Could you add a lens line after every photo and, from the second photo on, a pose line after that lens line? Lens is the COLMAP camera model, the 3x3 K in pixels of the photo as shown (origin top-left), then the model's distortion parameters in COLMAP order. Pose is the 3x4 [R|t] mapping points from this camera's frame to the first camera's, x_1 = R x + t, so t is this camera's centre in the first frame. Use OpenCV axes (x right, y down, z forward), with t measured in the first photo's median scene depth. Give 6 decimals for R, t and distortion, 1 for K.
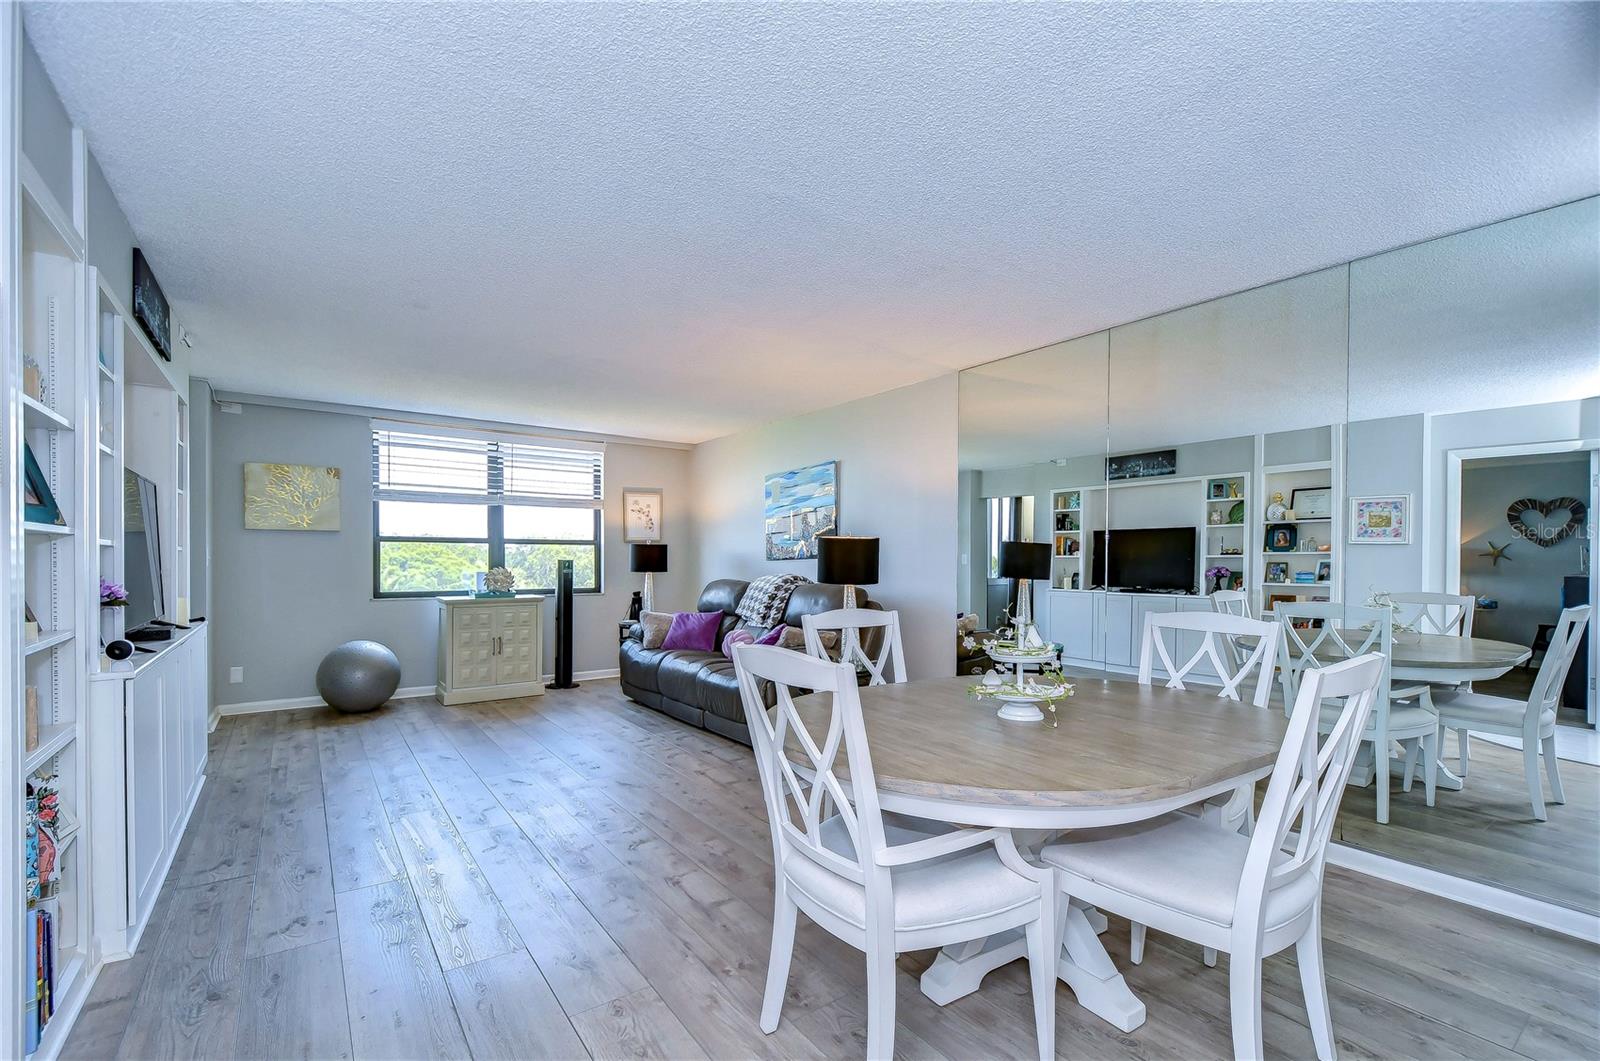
lens RADIAL K [[696.5, 0, 800.2], [0, 696.5, 565.7], [0, 0, 1]] dist [0.012872, -0.008156]
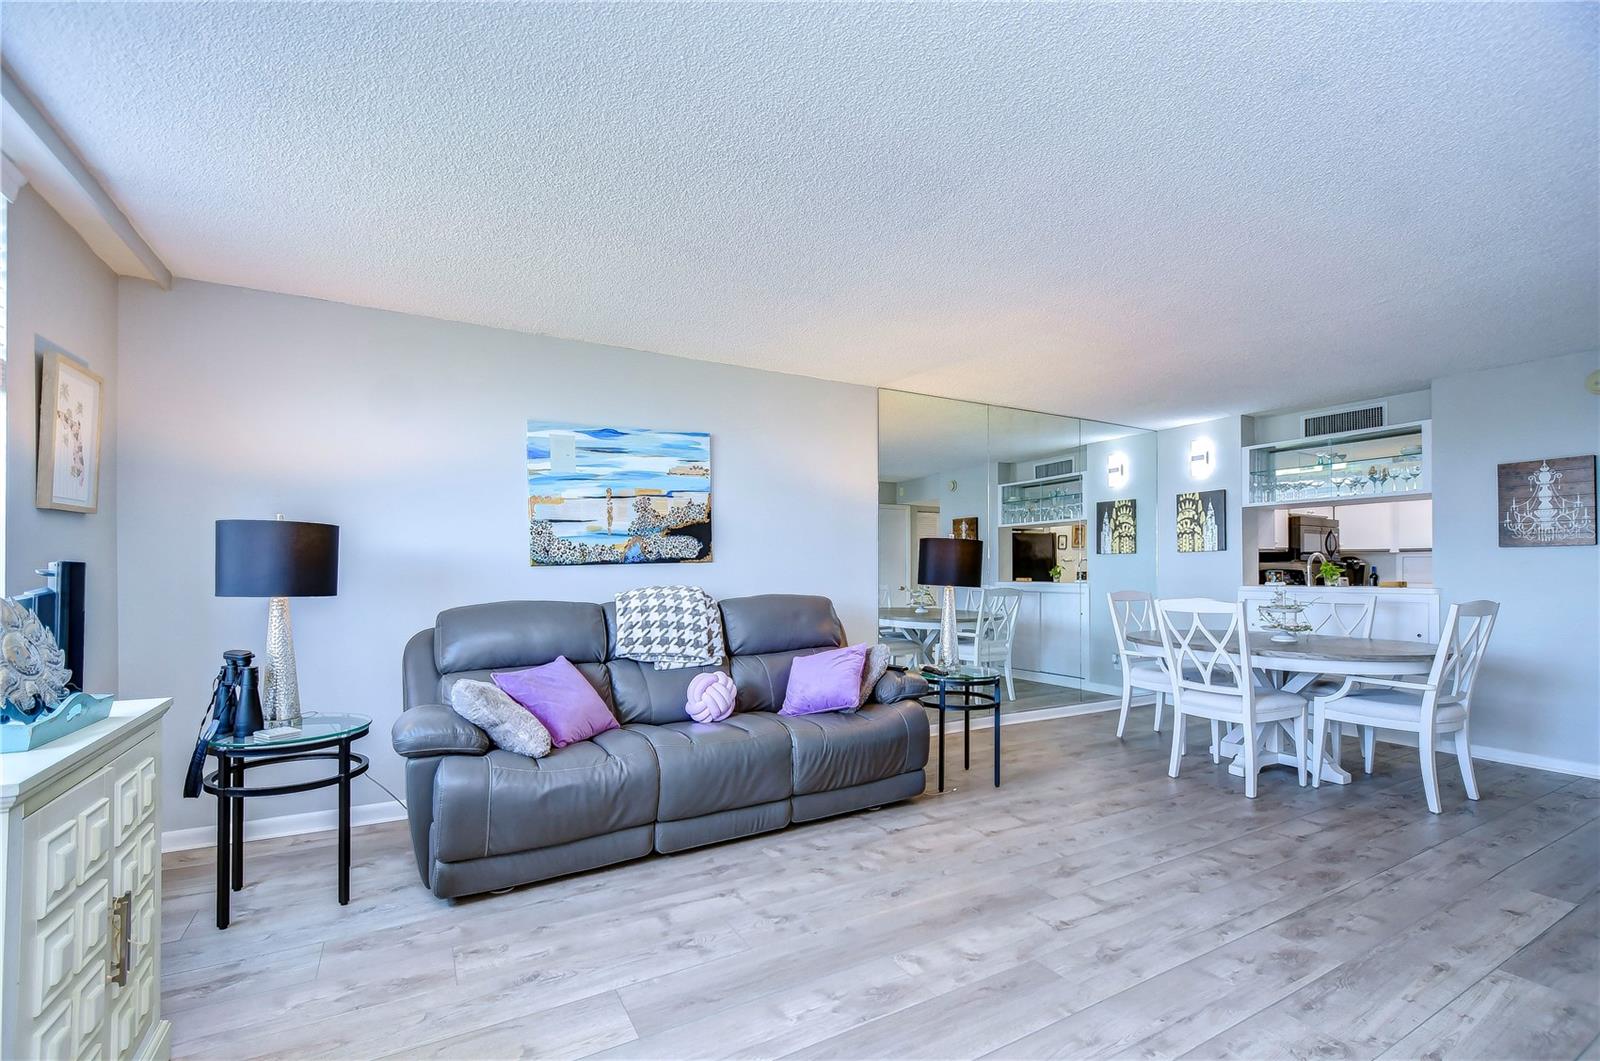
lens RADIAL K [[696.5, 0, 800.2], [0, 696.5, 565.7], [0, 0, 1]] dist [0.012872, -0.008156]
pose [[0.112395, 0.000754, 0.993663, -0.645465], [0.013949, 0.999900, -0.002336, -0.003512], [-0.993566, 0.014123, 0.112373, 0.763538]]
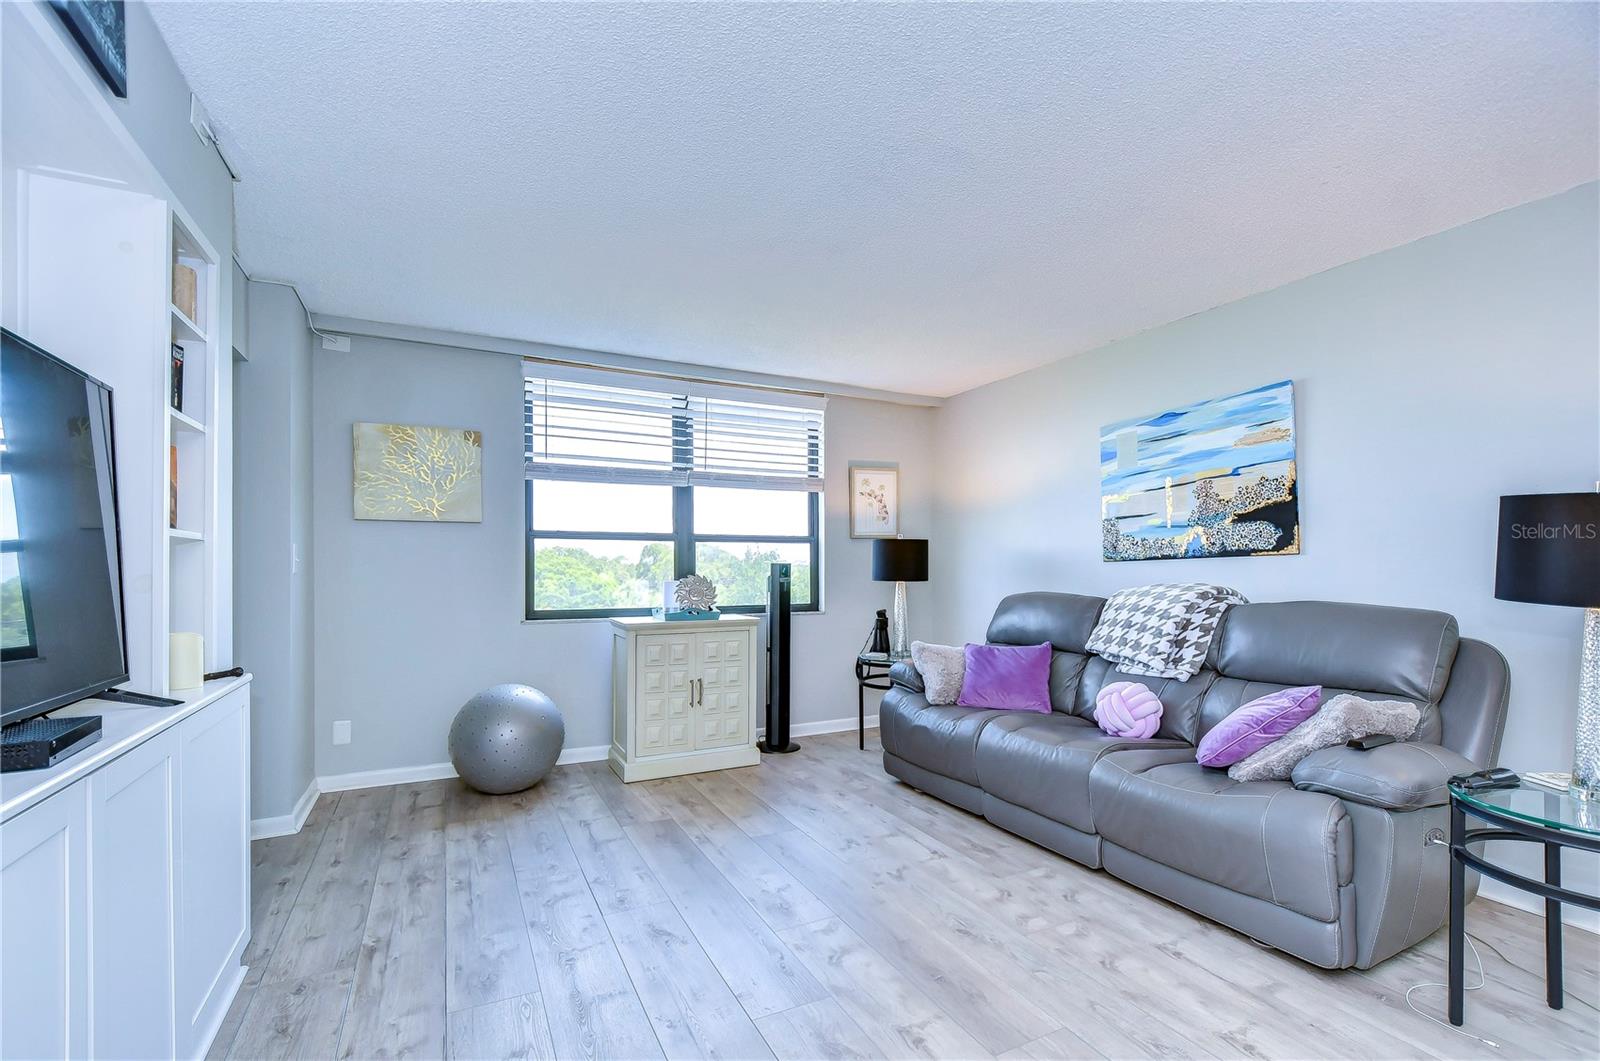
lens RADIAL K [[707.1, 0, 798.4], [0, 707.1, 568.3], [0, 0, 1]] dist [0.014881, -0.008837]
pose [[0.986759, -0.005564, -0.162095, -0.231364], [0.003873, 0.999935, -0.010746, 0.004342], [0.162145, 0.009976, 0.986717, 0.353163]]
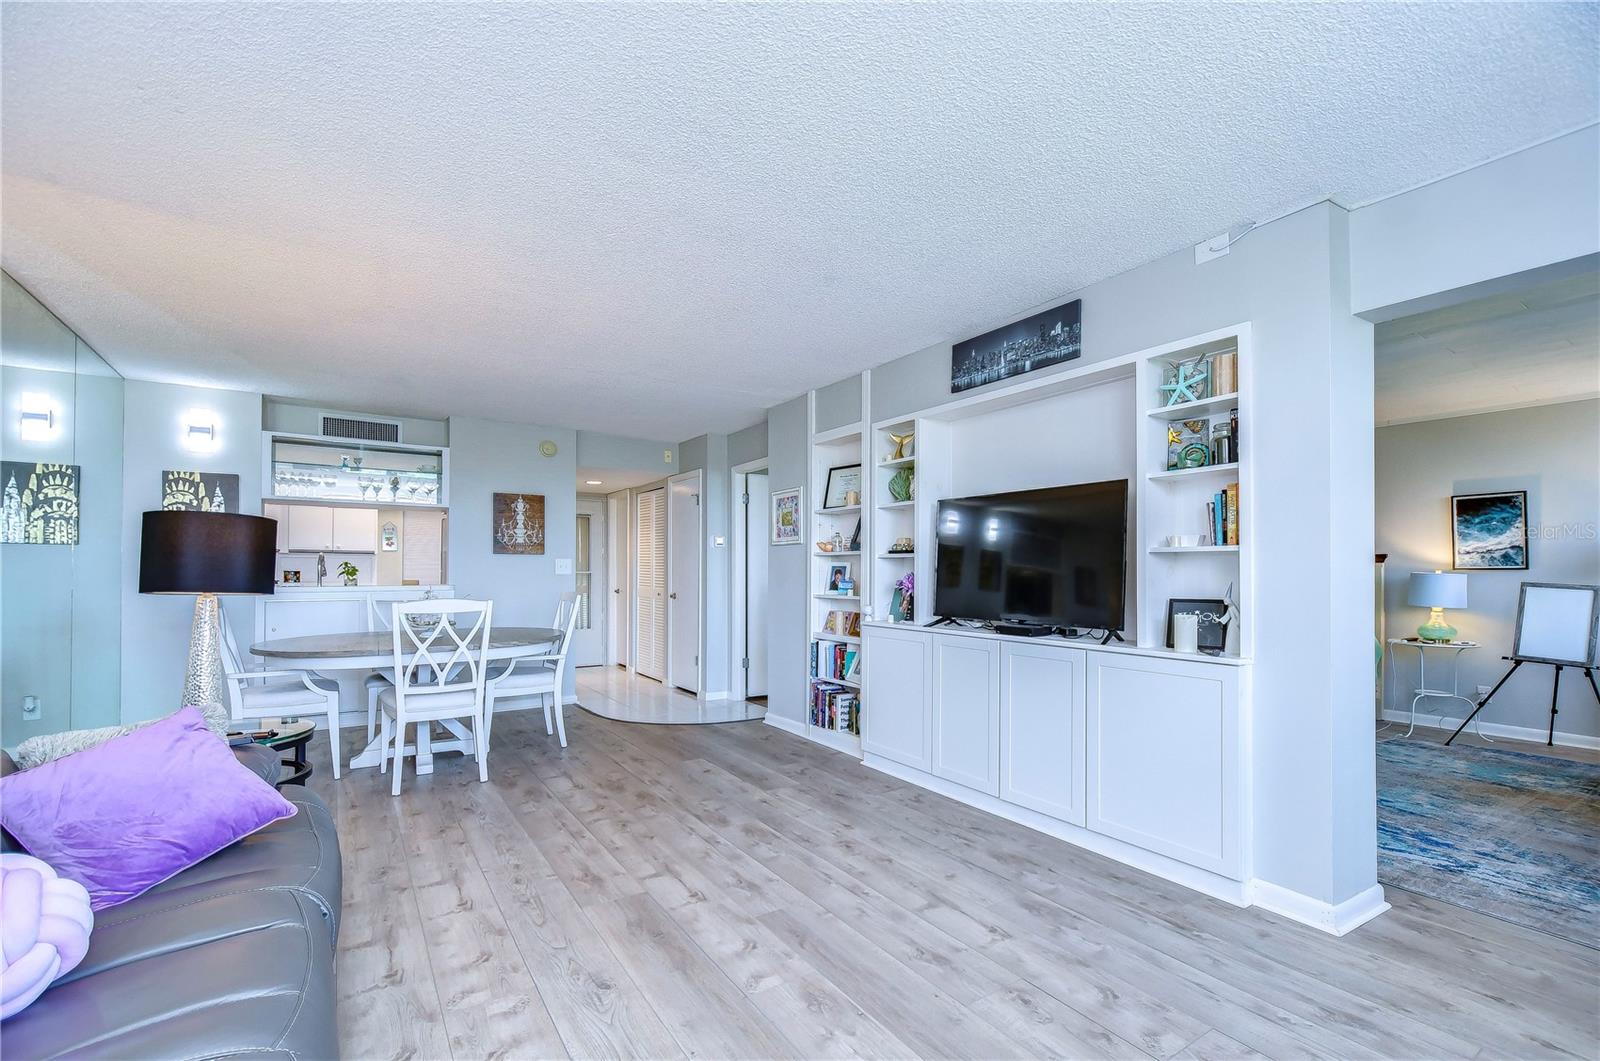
lens RADIAL K [[696.5, 0, 800.2], [0, 696.5, 565.7], [0, 0, 1]] dist [0.012872, -0.008156]
pose [[-0.999143, -0.008484, 0.040515, -0.312822], [-0.008378, 0.999961, 0.002783, -0.003666], [-0.040537, 0.002441, -0.999175, 1.089028]]
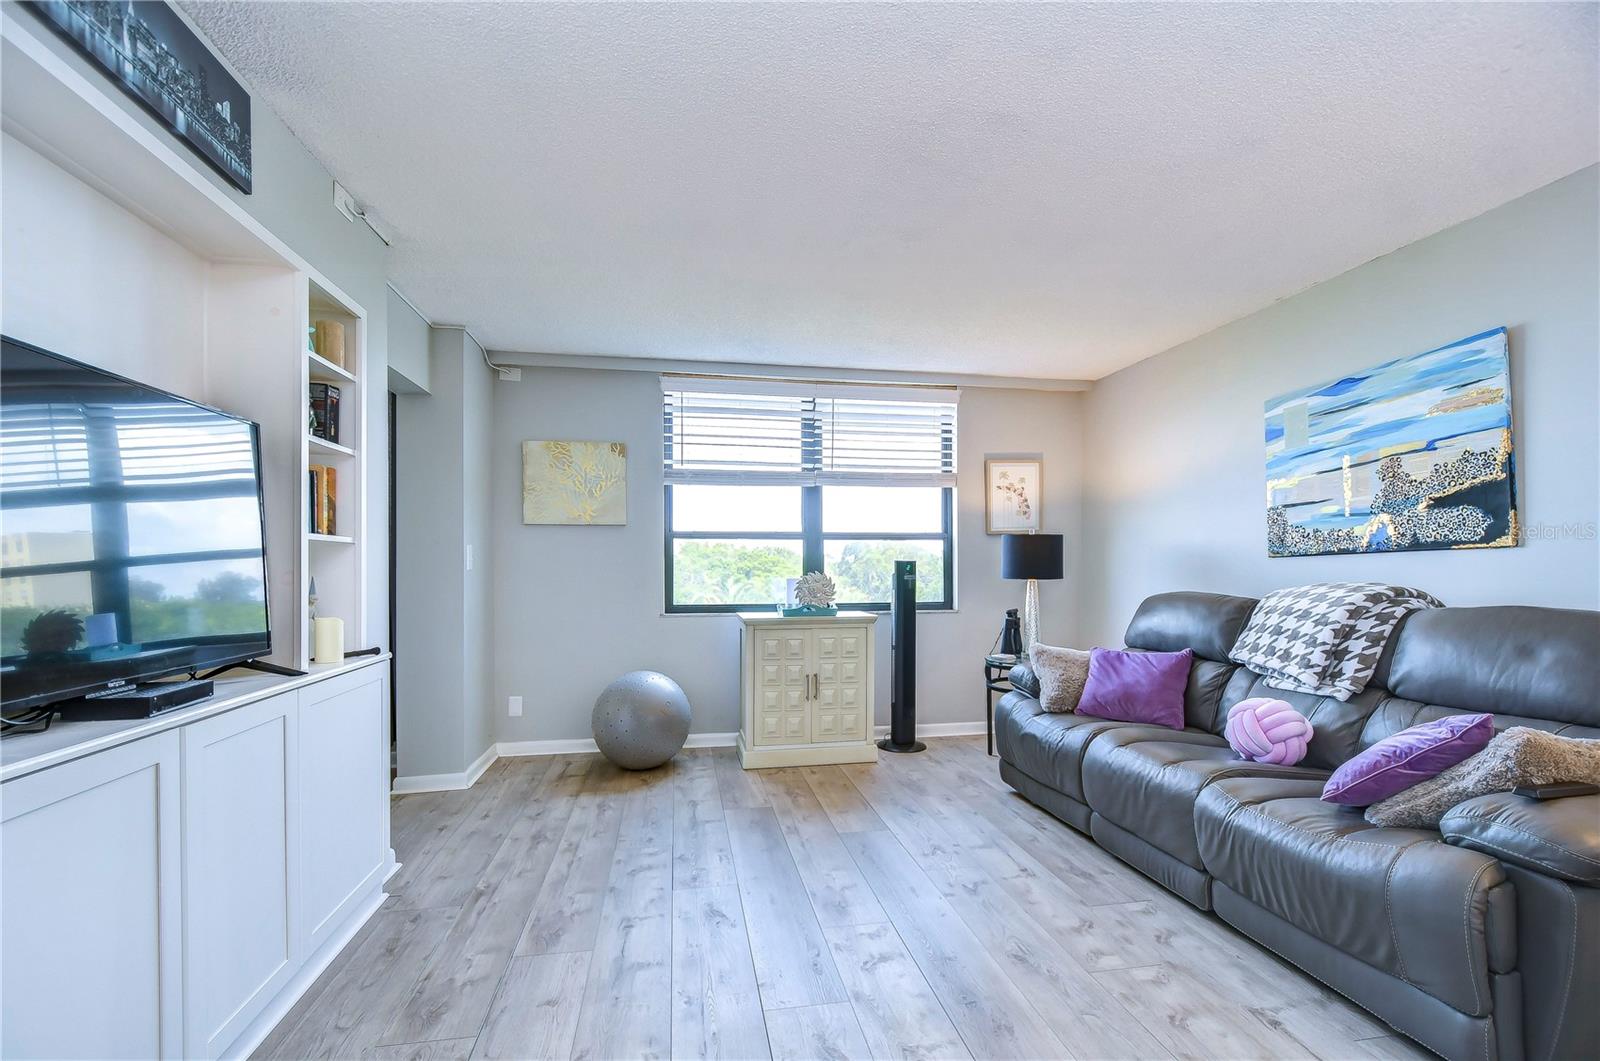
lens RADIAL K [[696.5, 0, 800.2], [0, 696.5, 565.7], [0, 0, 1]] dist [0.012872, -0.008156]
pose [[0.901593, -0.007010, -0.432529, -0.151410], [0.001951, 0.999924, -0.012139, 0.004991], [0.432582, 0.010101, 0.901538, 0.384350]]
